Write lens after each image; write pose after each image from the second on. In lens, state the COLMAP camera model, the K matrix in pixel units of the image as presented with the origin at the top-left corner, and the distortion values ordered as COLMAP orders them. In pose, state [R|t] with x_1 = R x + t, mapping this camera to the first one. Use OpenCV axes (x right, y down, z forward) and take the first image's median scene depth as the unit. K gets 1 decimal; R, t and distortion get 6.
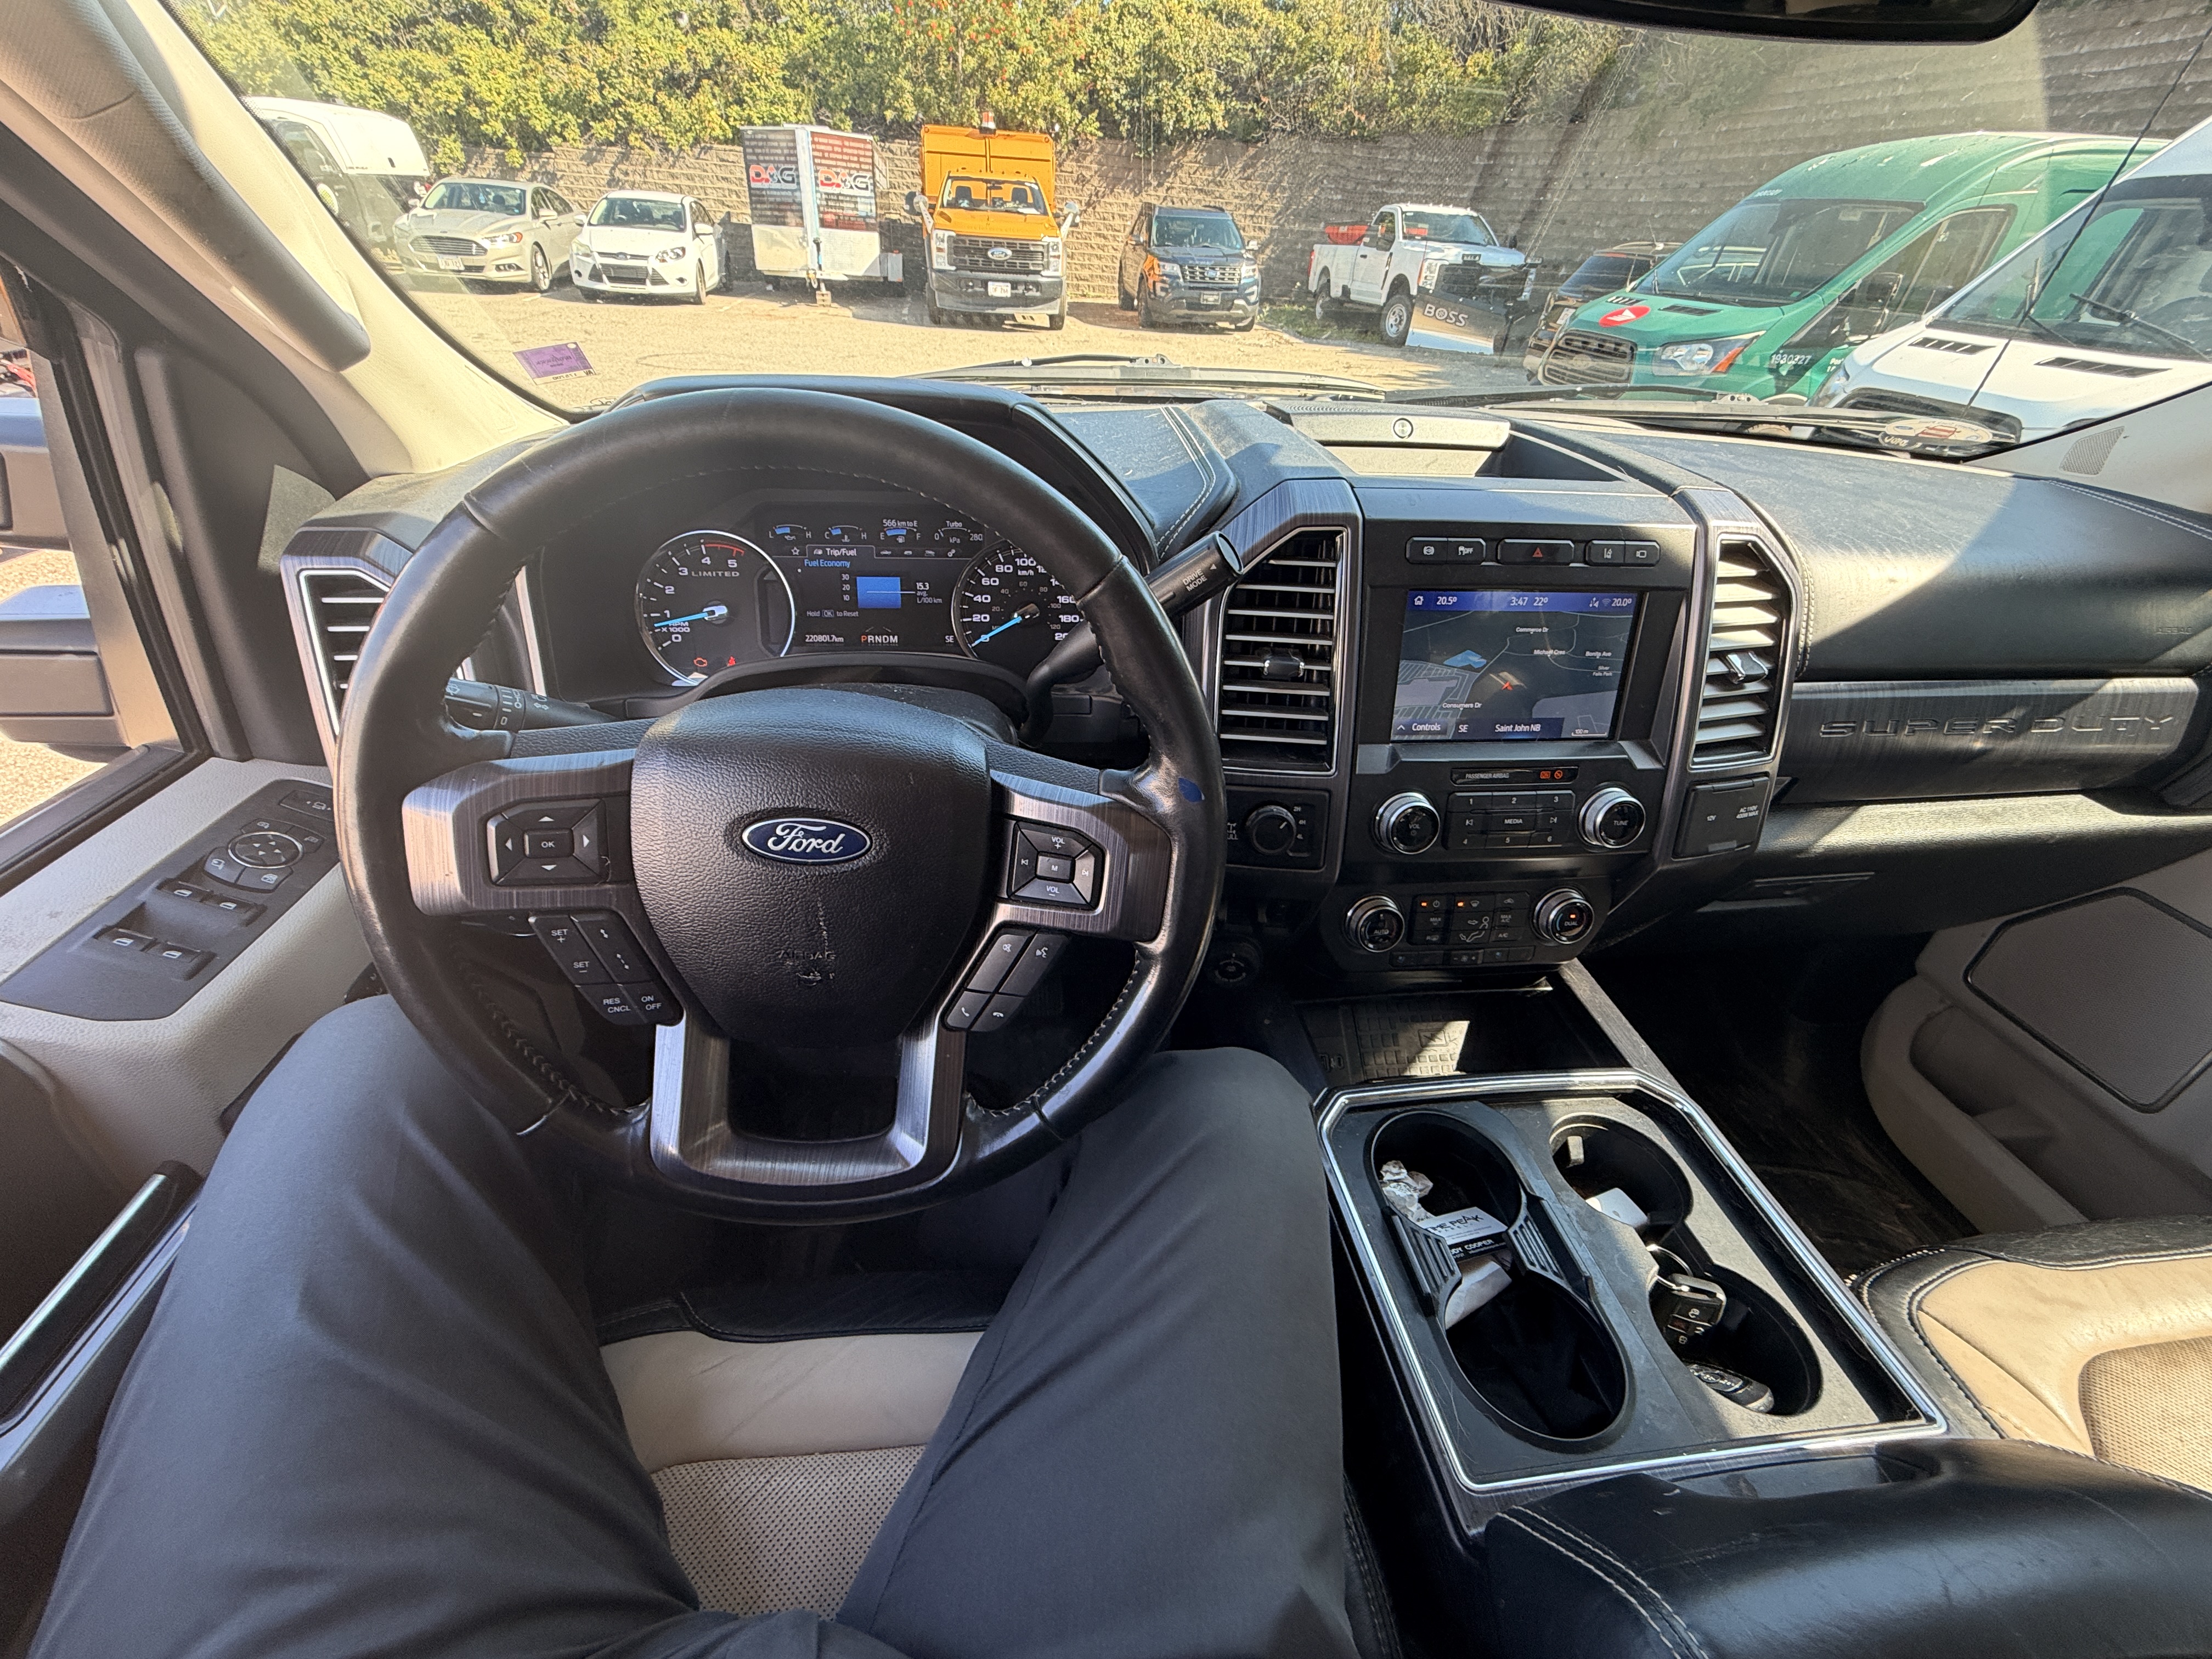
lens RADIAL K [[886.8, 0, 1101.3], [0, 886.8, 827.1], [0, 0, 1]] dist [-0.000982, 0.000872]
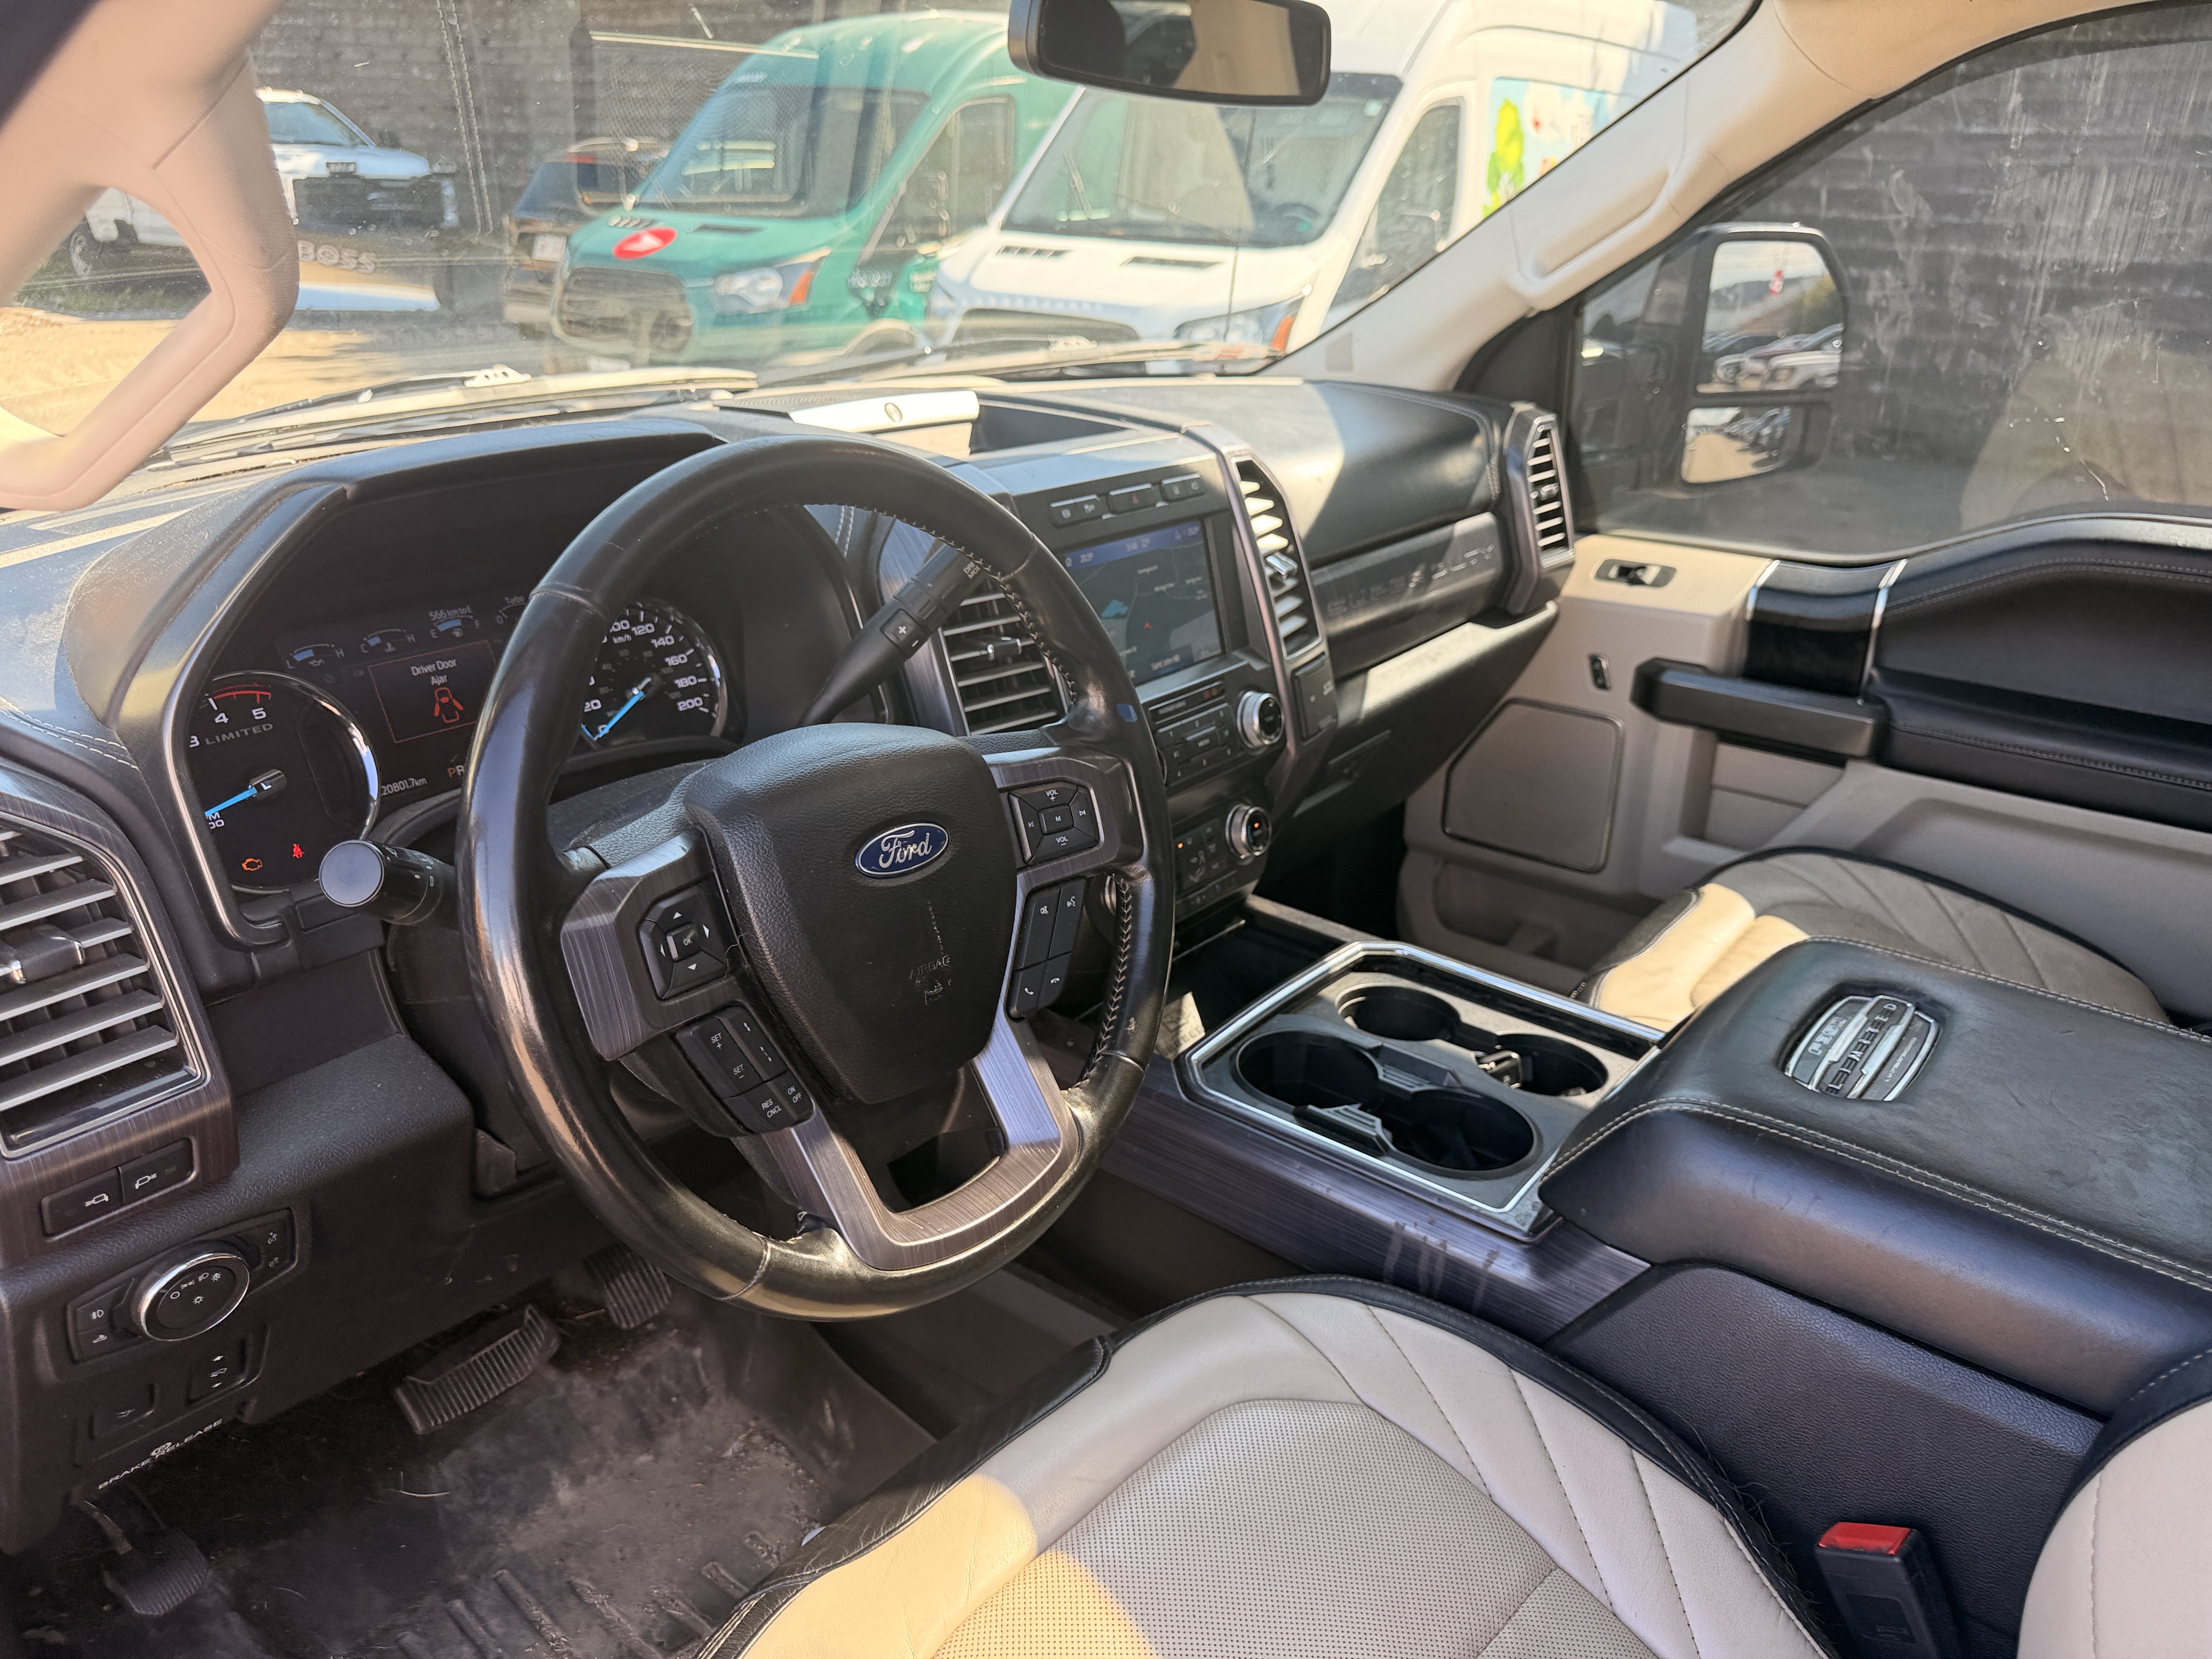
lens RADIAL K [[1551.2, 0, 1080.7], [0, 1551.2, 879.0], [0, 0, 1]] dist [0.026090, -0.055472]
pose [[0.721355, -0.314081, 0.617252, -0.026518], [0.395071, 0.918633, 0.005734, 0.002367], [-0.568829, 0.239722, 0.786745, -0.010133]]
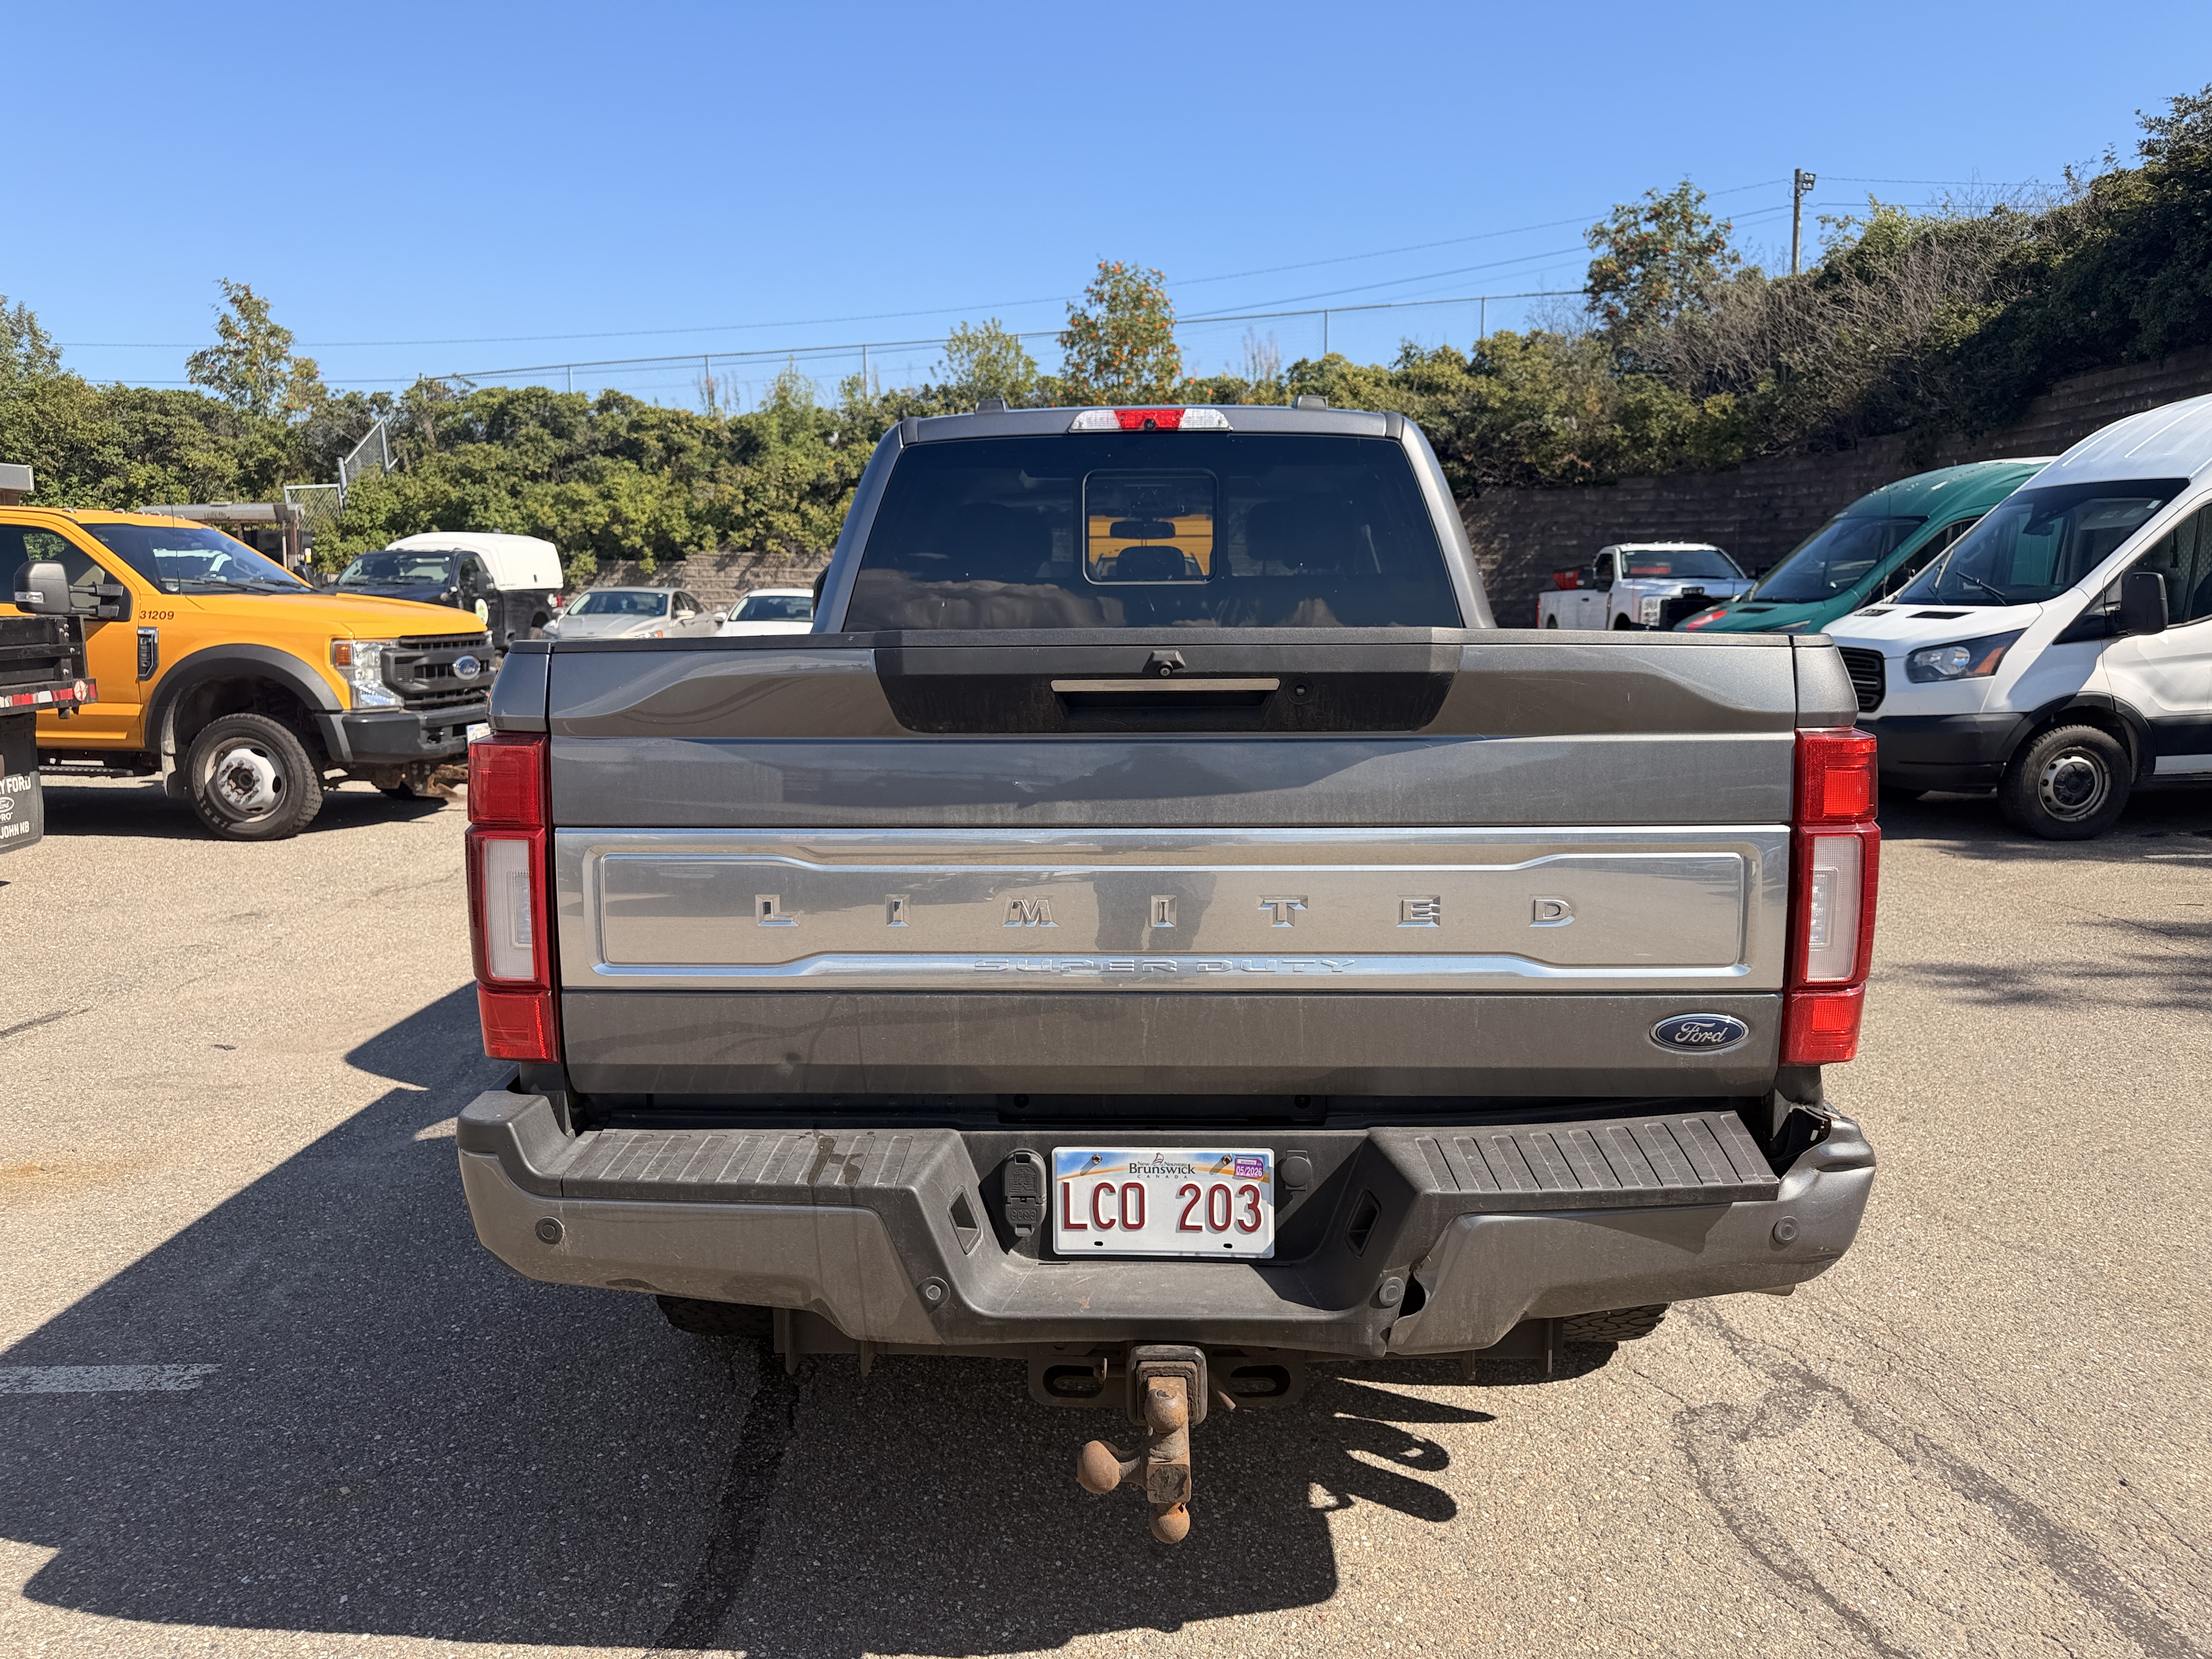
lens RADIAL K [[1421.6, 0, 1105.7], [0, 1421.6, 798.2], [0, 0, 1]] dist [0.142194, -0.191805]
pose [[0.988175, -0.039795, -0.148076, 0.046954], [-0.030218, 0.896248, -0.442523, 0.173534], [0.150323, 0.441765, 0.884447, -0.235880]]
